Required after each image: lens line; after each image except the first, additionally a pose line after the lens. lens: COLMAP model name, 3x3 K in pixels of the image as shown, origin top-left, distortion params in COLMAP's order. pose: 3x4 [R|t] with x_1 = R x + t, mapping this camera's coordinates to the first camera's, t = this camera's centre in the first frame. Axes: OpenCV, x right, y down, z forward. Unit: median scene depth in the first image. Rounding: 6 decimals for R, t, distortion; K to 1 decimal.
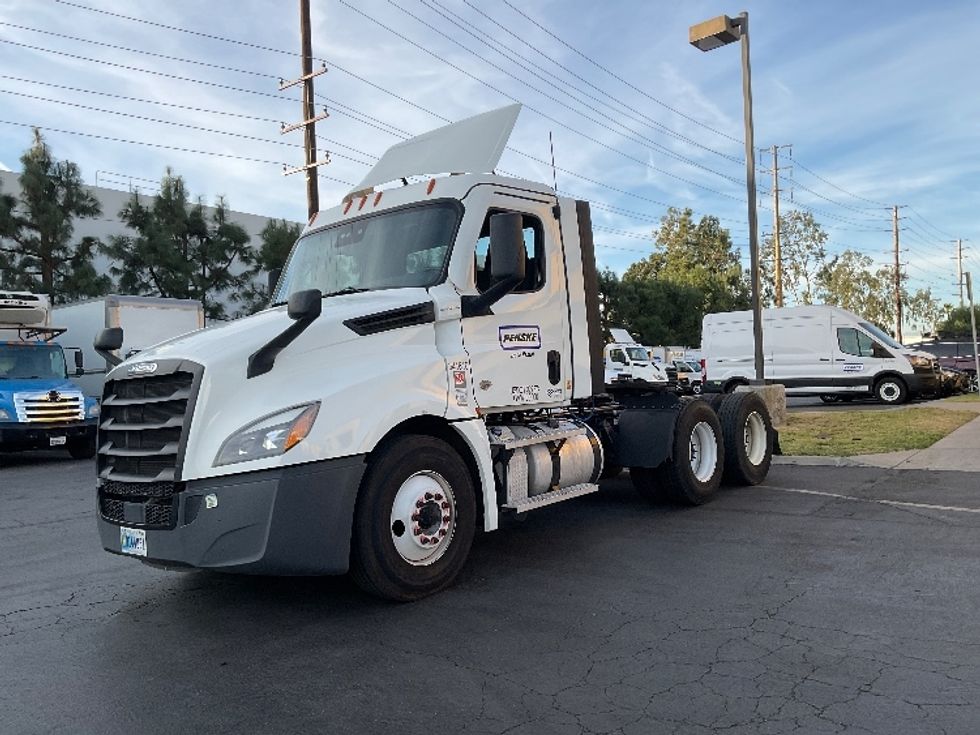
lens RADIAL K [[804.3, 0, 488.3], [0, 804.3, 364.7], [0, 0, 1]] dist [0.079945, -0.139148]
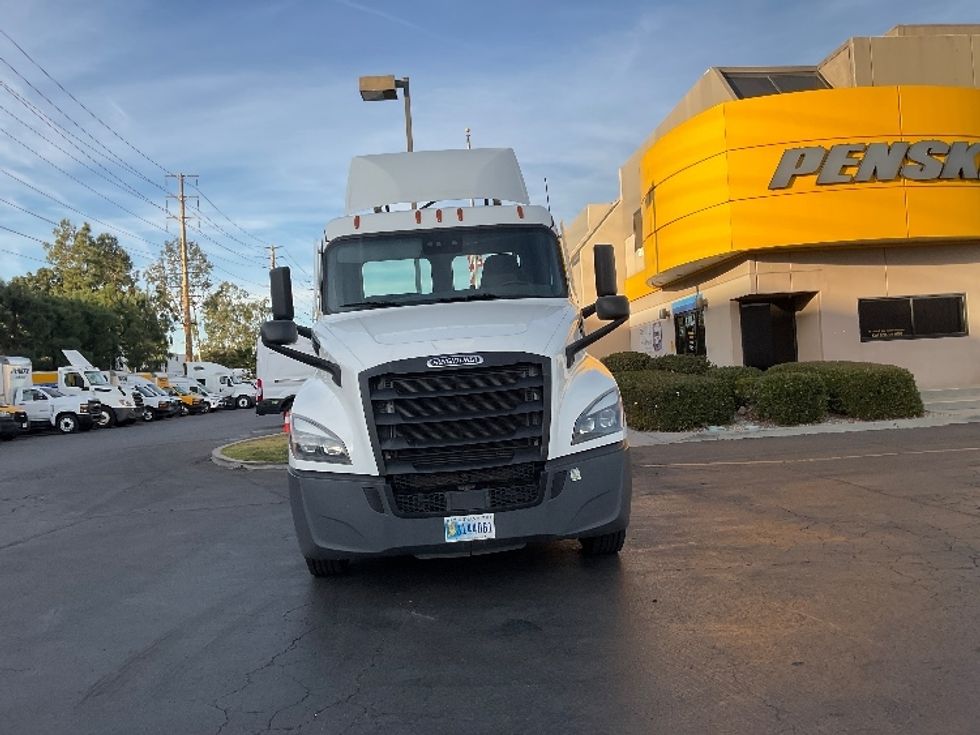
lens RADIAL K [[804.3, 0, 488.3], [0, 804.3, 364.7], [0, 0, 1]] dist [0.079945, -0.139148]
pose [[0.738423, 0.010182, 0.674261, -0.696195], [0.012632, 0.999502, -0.028927, 0.025839], [-0.674219, 0.029878, 0.737927, 0.138725]]
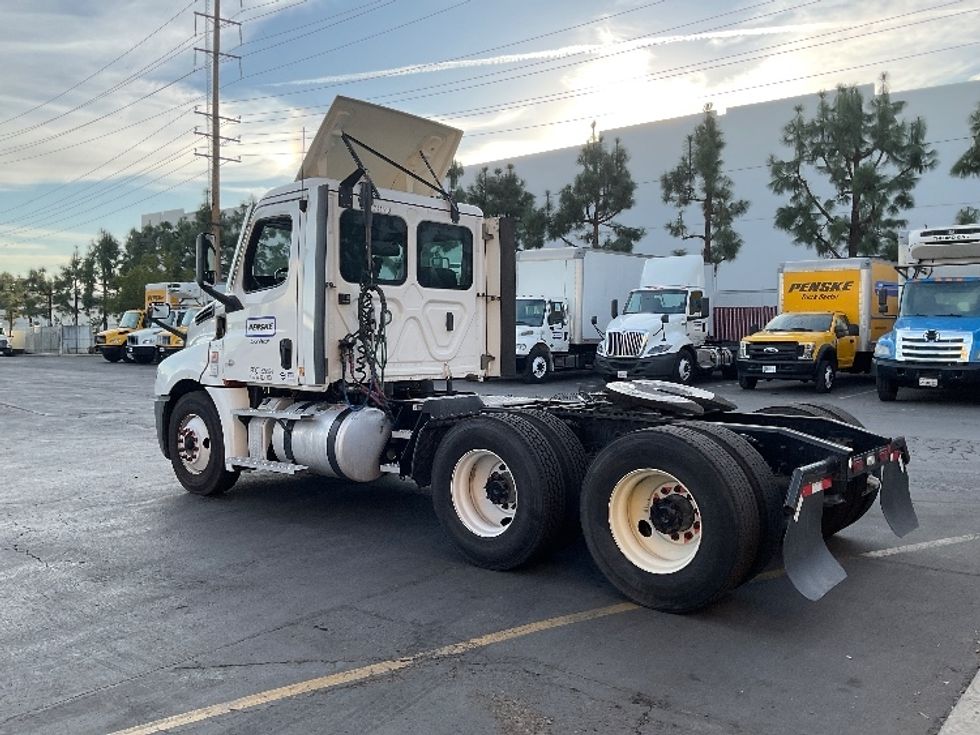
lens RADIAL K [[804.3, 0, 488.3], [0, 804.3, 364.7], [0, 0, 1]] dist [0.079945, -0.139148]
pose [[-0.056354, 0.094016, -0.993974, 0.949967], [0.024938, 0.995378, 0.092735, -0.062561], [0.998099, -0.019562, -0.058439, 1.097424]]
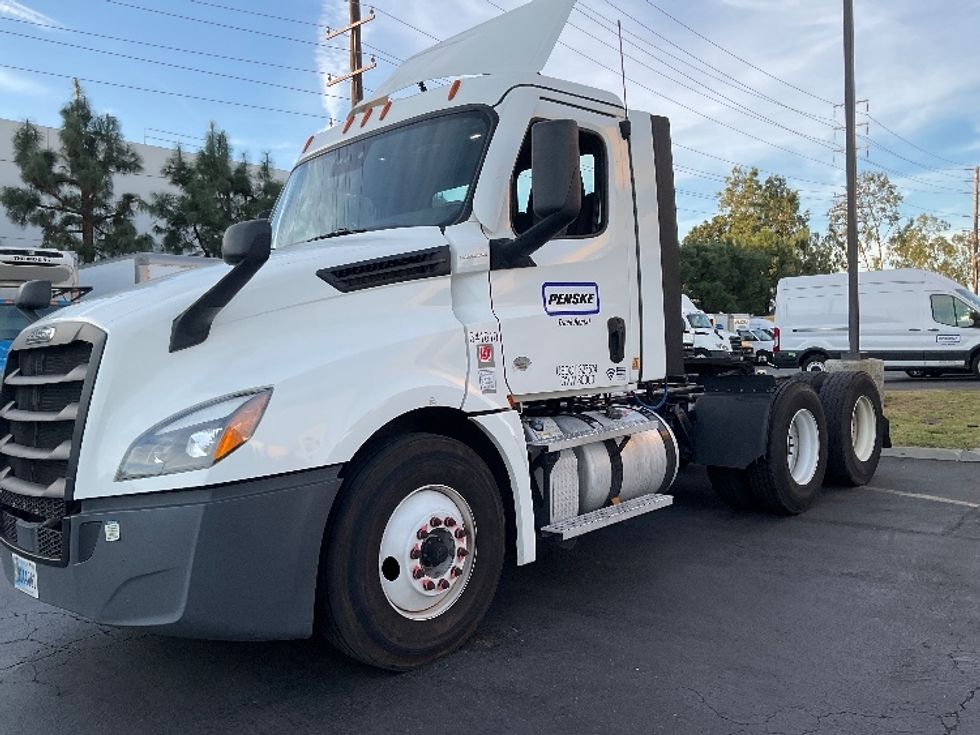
lens RADIAL K [[805.1, 0, 483.1], [0, 805.1, 386.8], [0, 0, 1]] dist [0.078715, -0.148176]
pose [[0.997311, 0.016892, -0.071318, 0.010156], [-0.011862, 0.997451, 0.070369, -0.003230], [0.072325, -0.069333, 0.994968, 0.203913]]
